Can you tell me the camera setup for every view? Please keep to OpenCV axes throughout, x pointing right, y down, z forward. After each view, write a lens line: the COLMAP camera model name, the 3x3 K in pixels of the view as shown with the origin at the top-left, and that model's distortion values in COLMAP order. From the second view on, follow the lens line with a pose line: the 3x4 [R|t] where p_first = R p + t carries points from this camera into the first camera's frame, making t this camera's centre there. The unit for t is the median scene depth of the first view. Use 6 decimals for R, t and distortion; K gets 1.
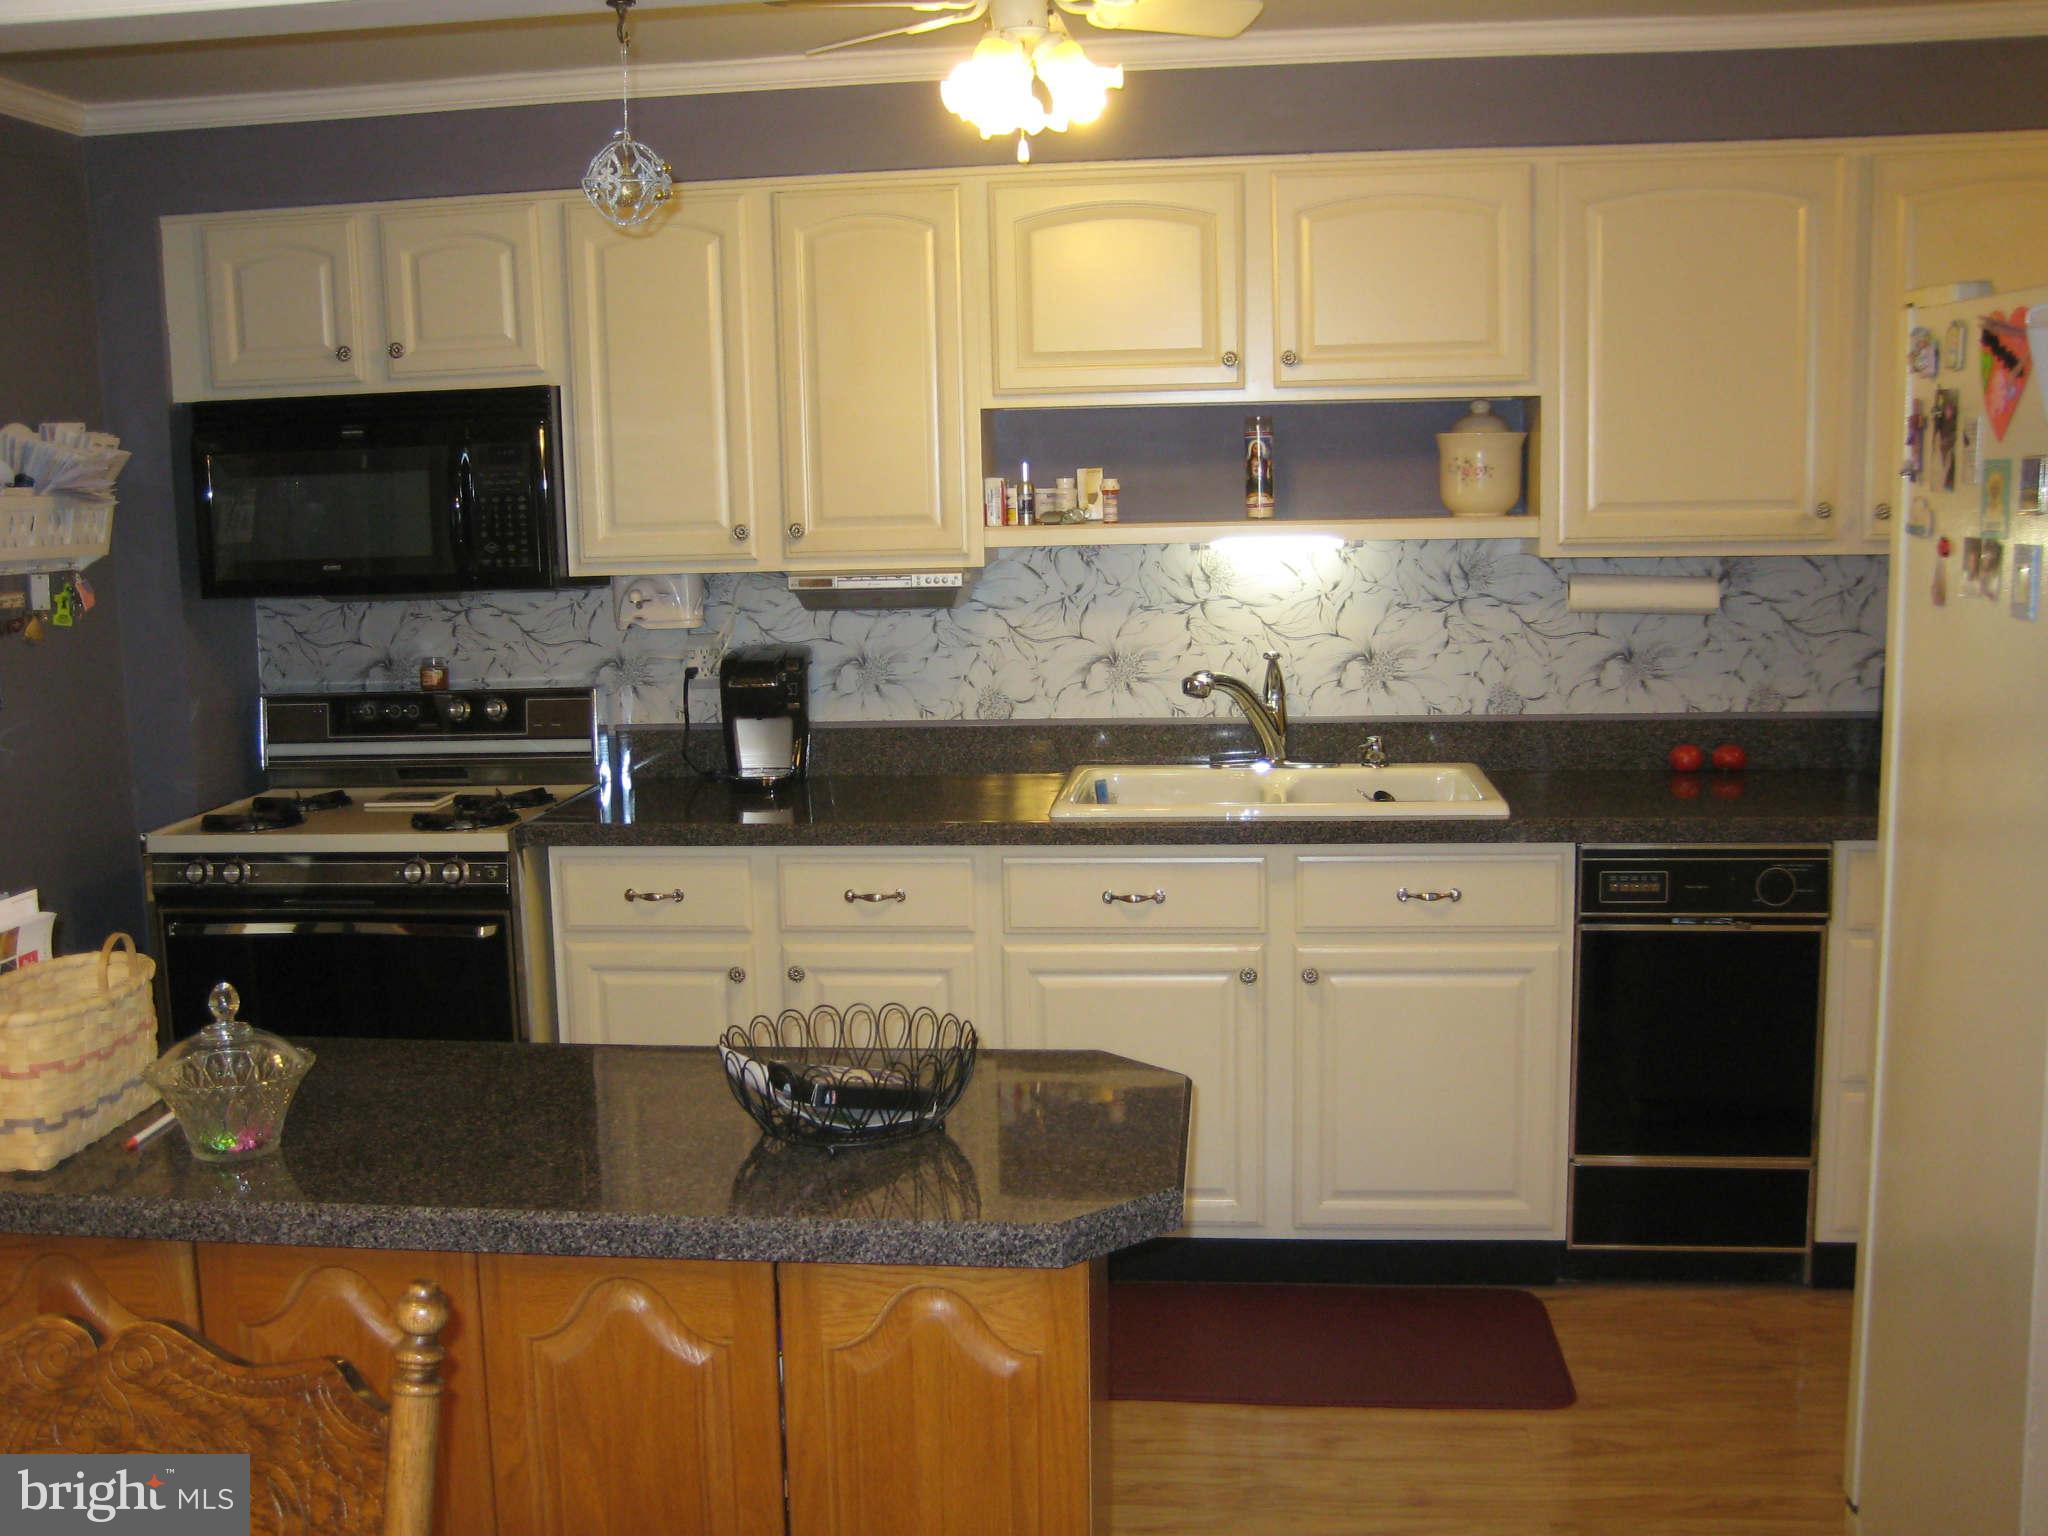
lens RADIAL K [[2131.2, 0, 975.1], [0, 2131.2, 796.3], [0, 0, 1]] dist [-0.165690, 0.246427]
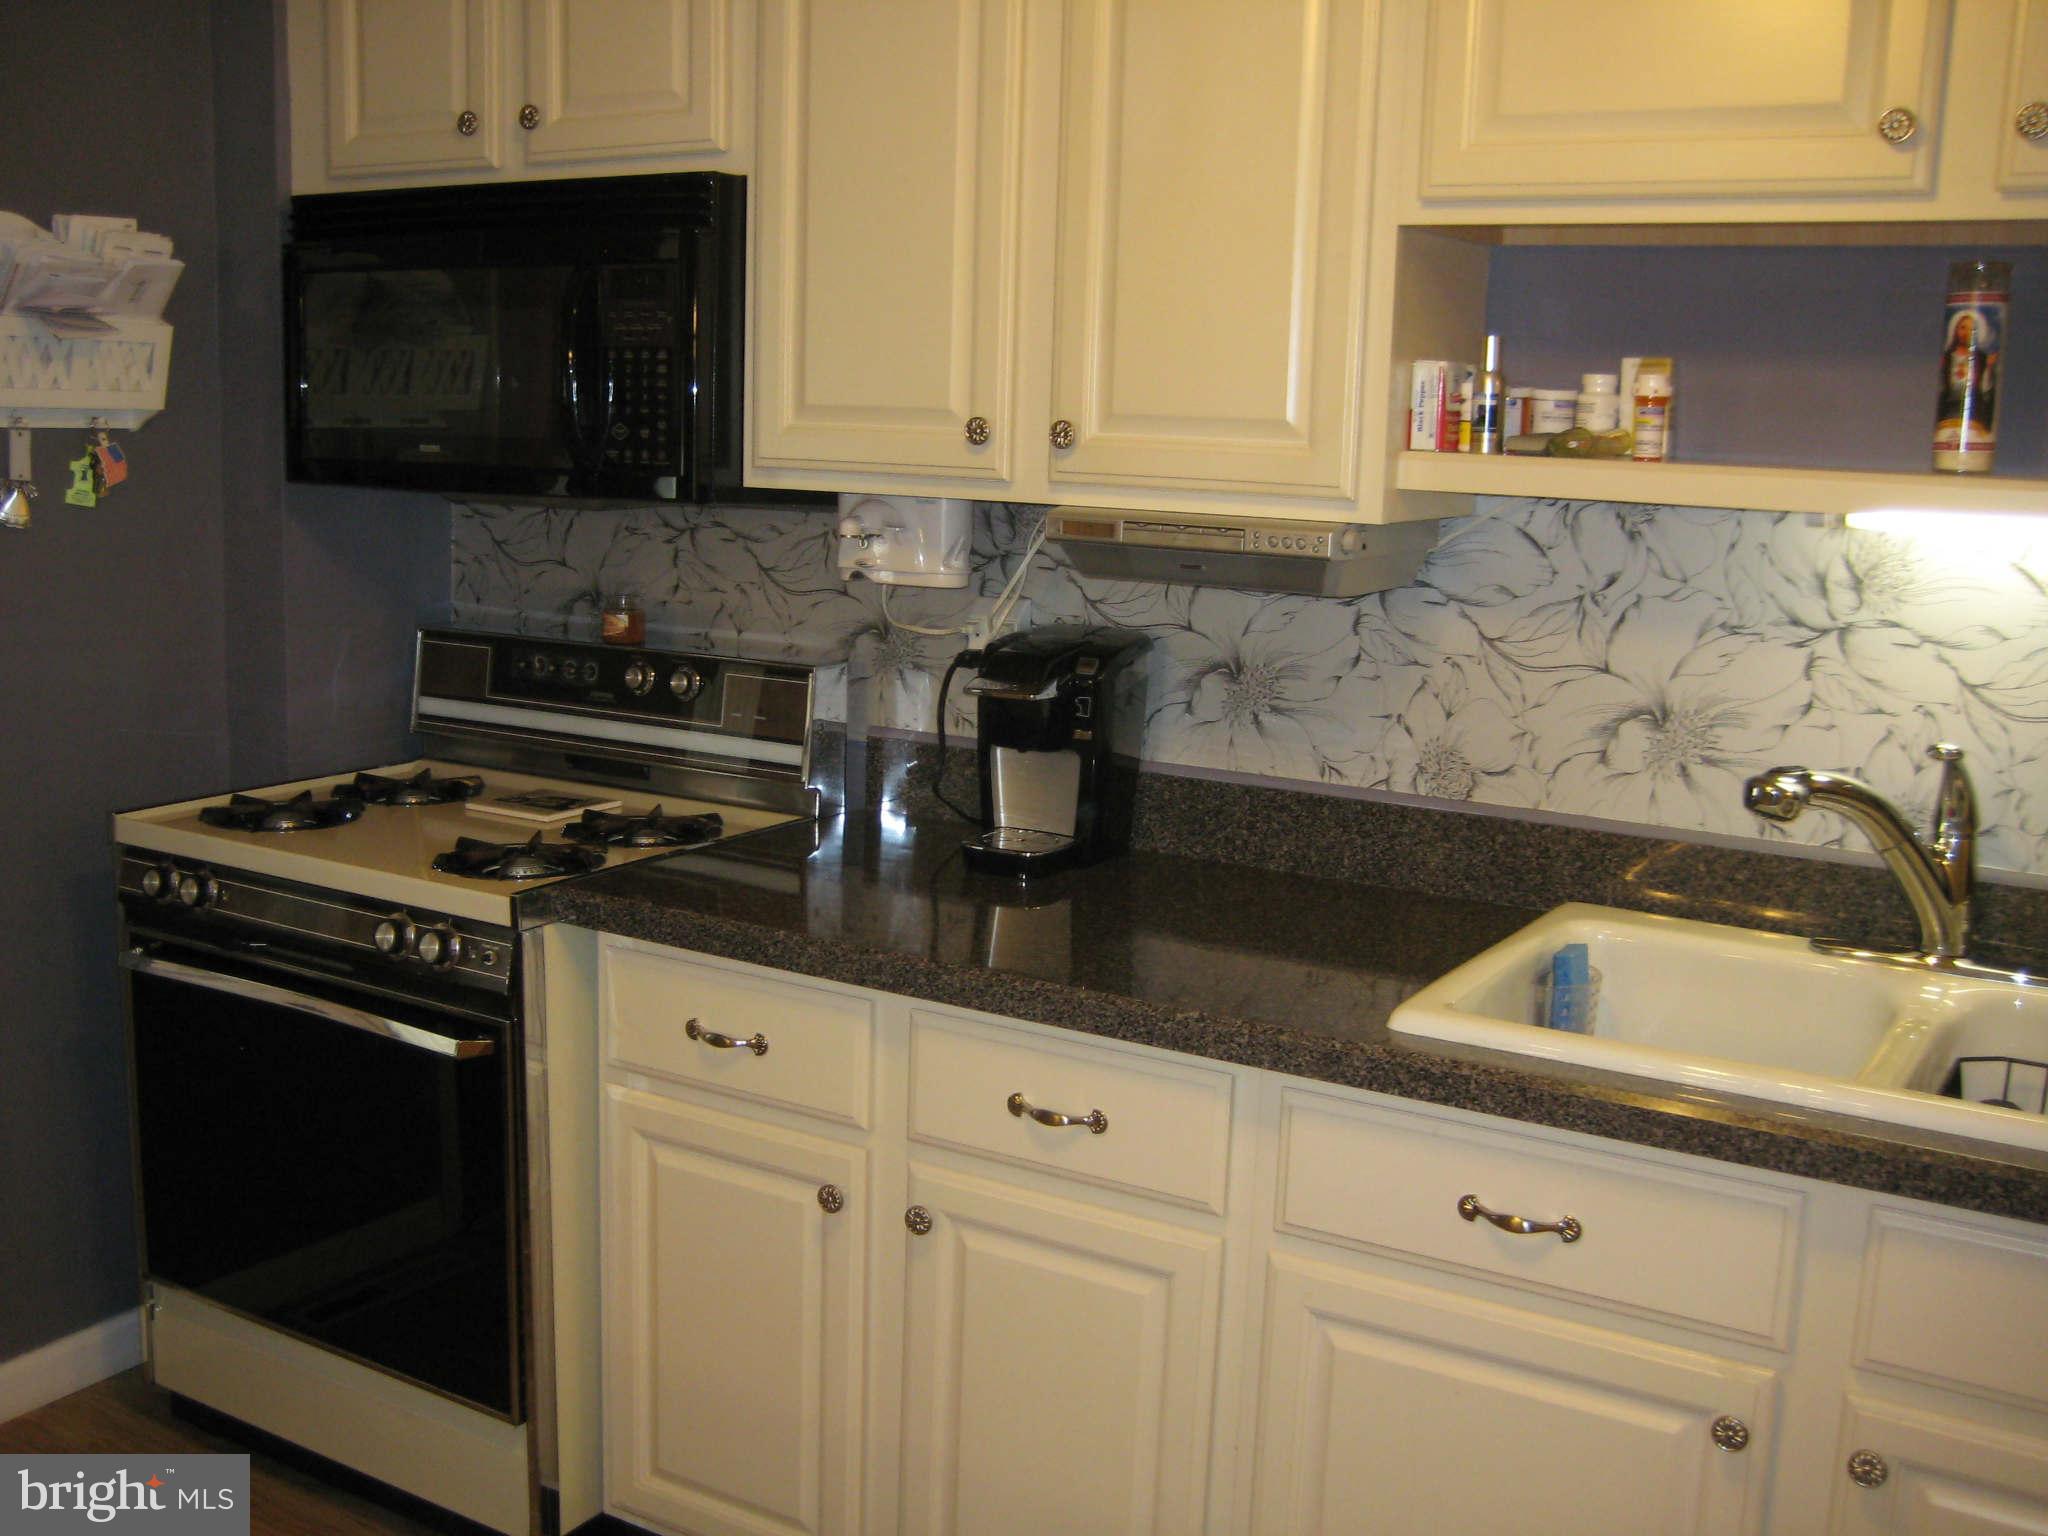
lens RADIAL K [[2131.2, 0, 975.1], [0, 2131.2, 796.3], [0, 0, 1]] dist [-0.165690, 0.246427]
pose [[0.902664, 0.128917, -0.410583, 0.135202], [-0.115603, 0.991647, 0.057209, -0.057442], [0.414528, -0.004176, 0.910027, 0.463841]]
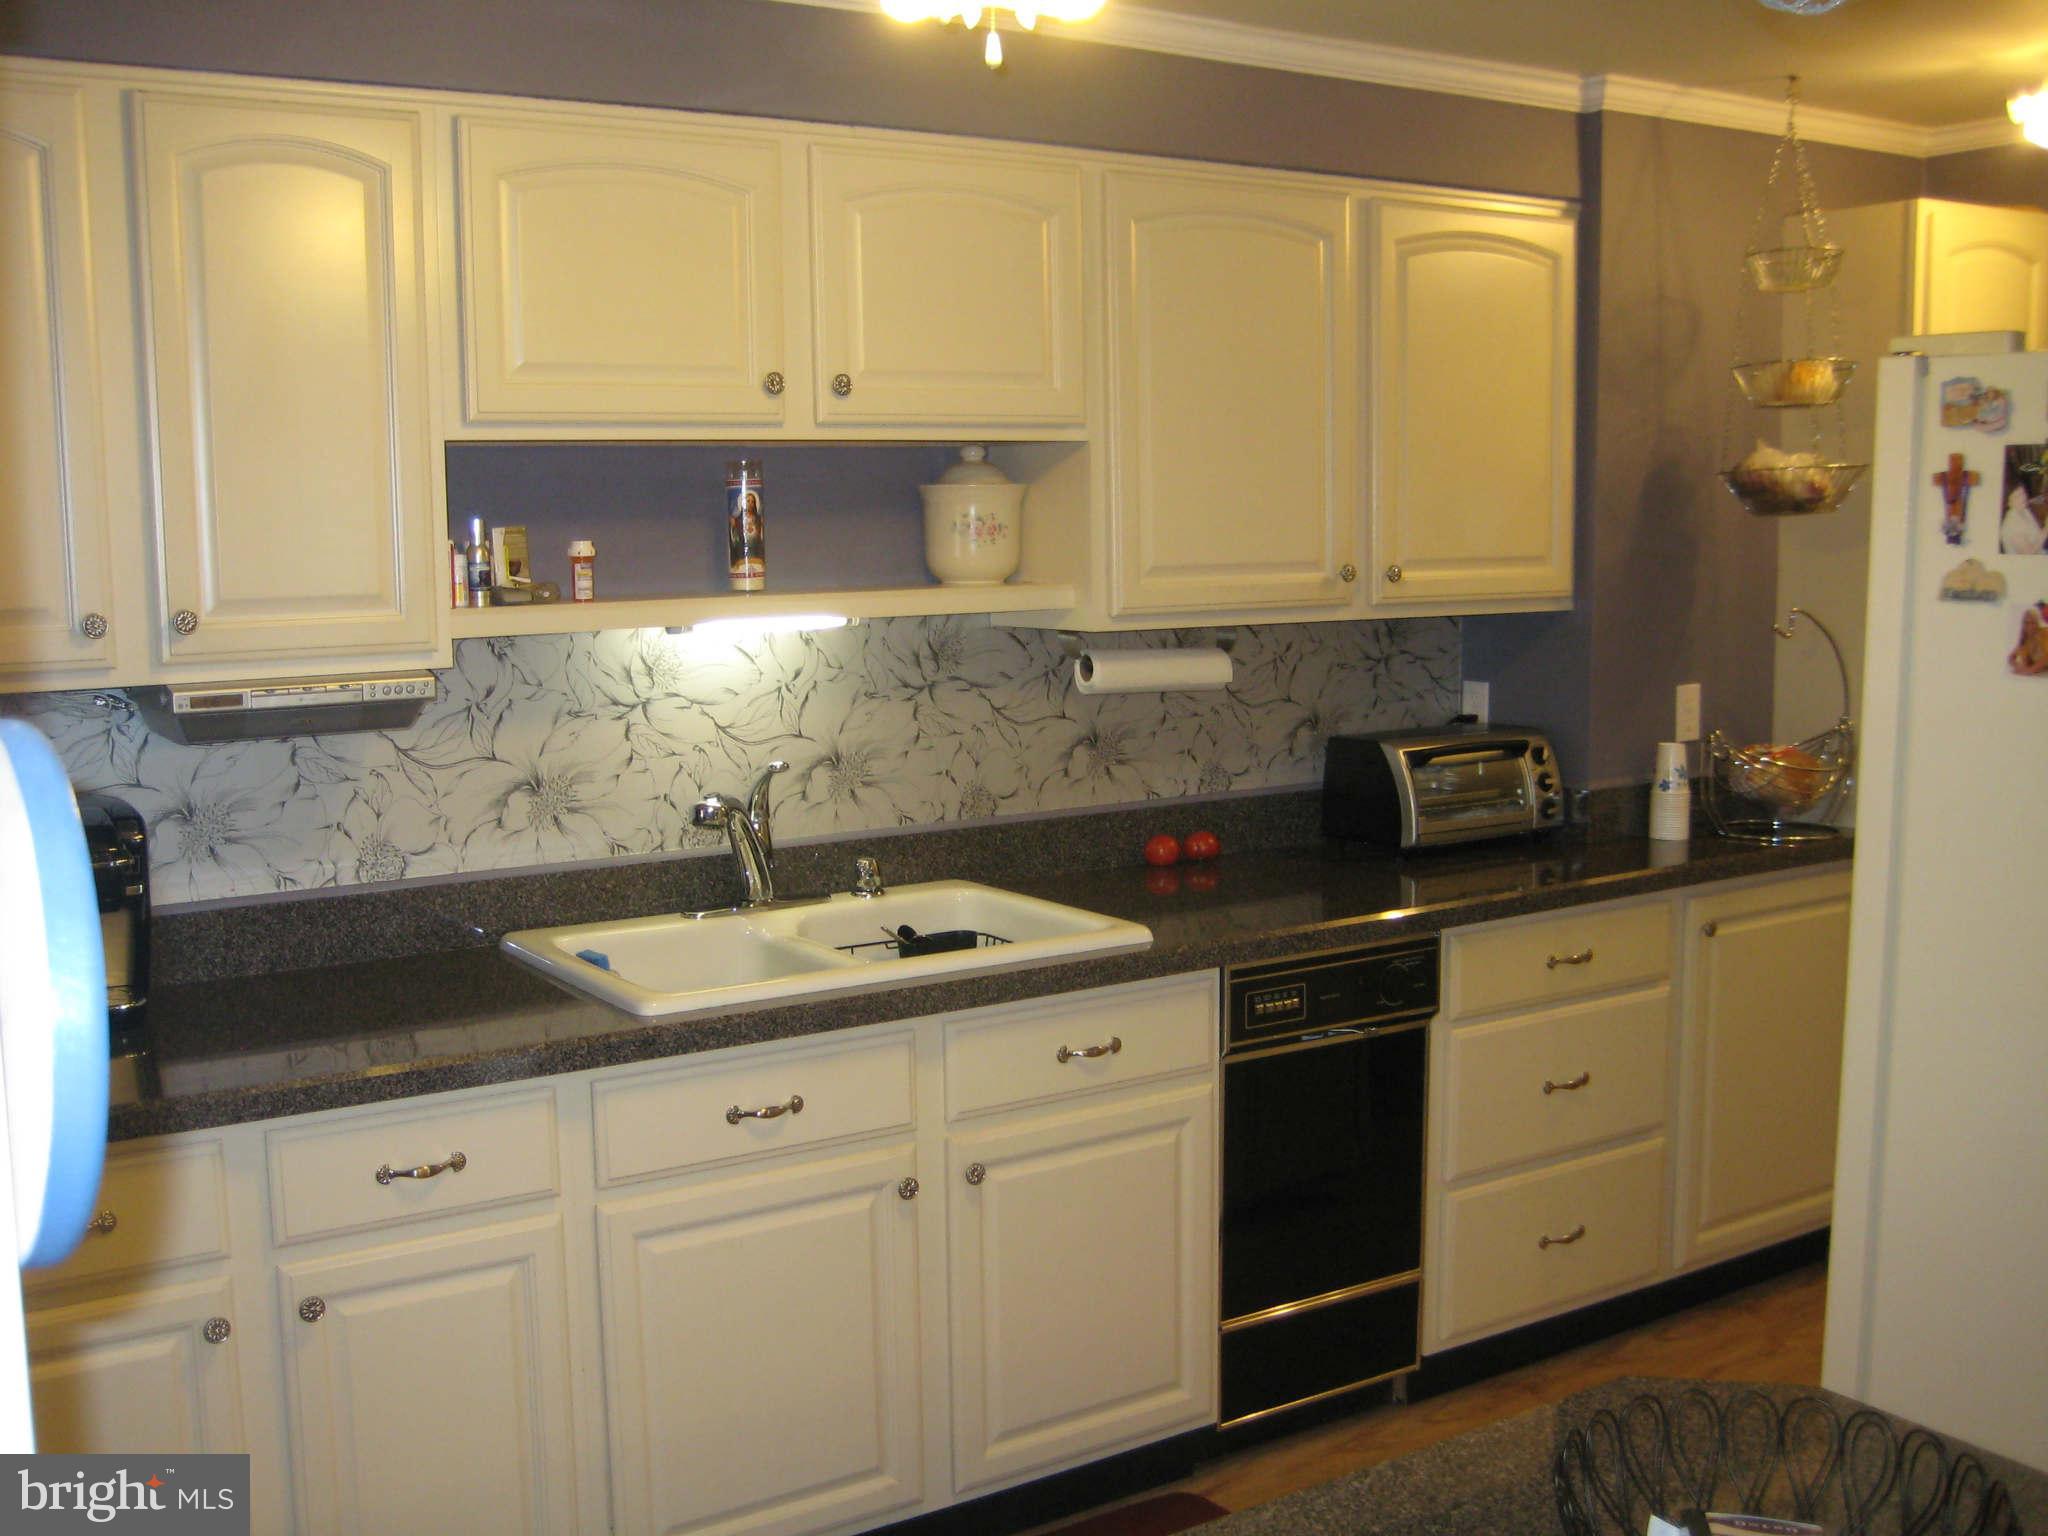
lens RADIAL K [[2131.2, 0, 975.1], [0, 2131.2, 796.3], [0, 0, 1]] dist [-0.165690, 0.246427]
pose [[0.769243, -0.070938, 0.635006, -0.298686], [0.090819, 0.995867, 0.001233, -0.049947], [-0.632469, 0.056722, 0.772506, 0.351271]]
